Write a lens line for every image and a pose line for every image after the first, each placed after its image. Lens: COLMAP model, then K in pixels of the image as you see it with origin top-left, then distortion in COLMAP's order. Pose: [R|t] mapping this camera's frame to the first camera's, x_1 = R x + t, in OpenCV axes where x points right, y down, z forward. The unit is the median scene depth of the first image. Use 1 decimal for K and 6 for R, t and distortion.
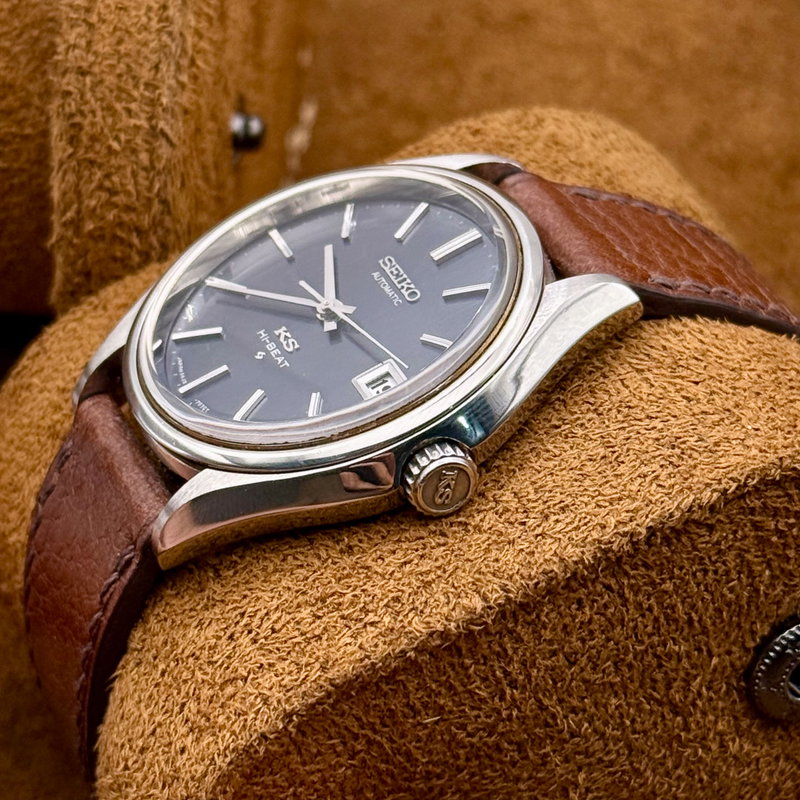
lens RADIAL K [[2772.7, 0, 341.7], [0, 2772.7, 399.9], [0, 0, 1]] dist [-0.070325, 0.700397]
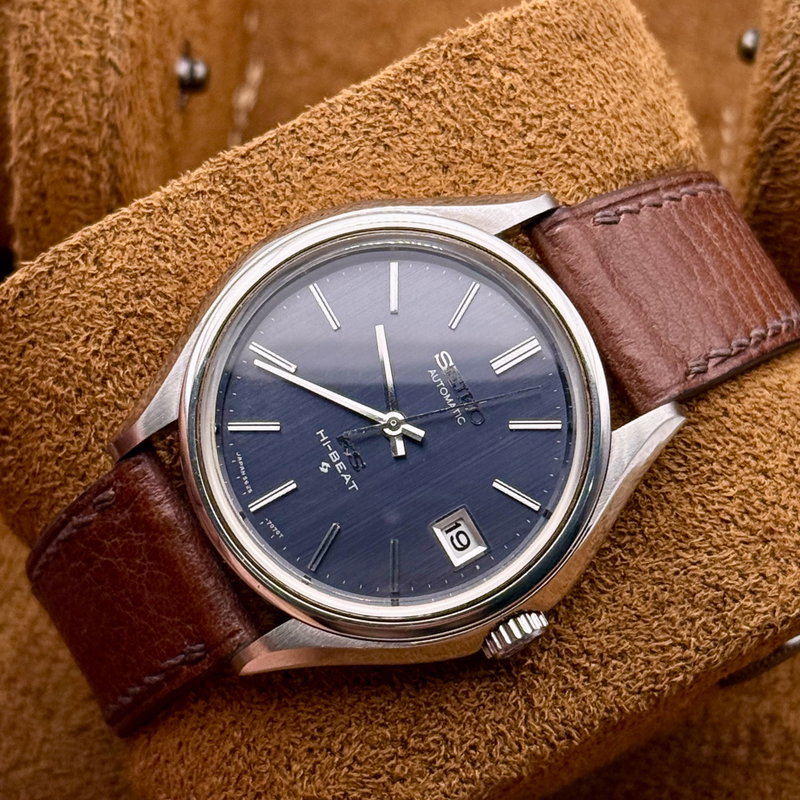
lens RADIAL K [[2772.7, 0, 341.7], [0, 2772.7, 399.9], [0, 0, 1]] dist [-0.070325, 0.700397]
pose [[0.960999, -0.075745, 0.265978, -0.301942], [-0.100771, 0.799731, 0.591841, -0.660148], [-0.257540, -0.595561, 0.760907, 0.241578]]
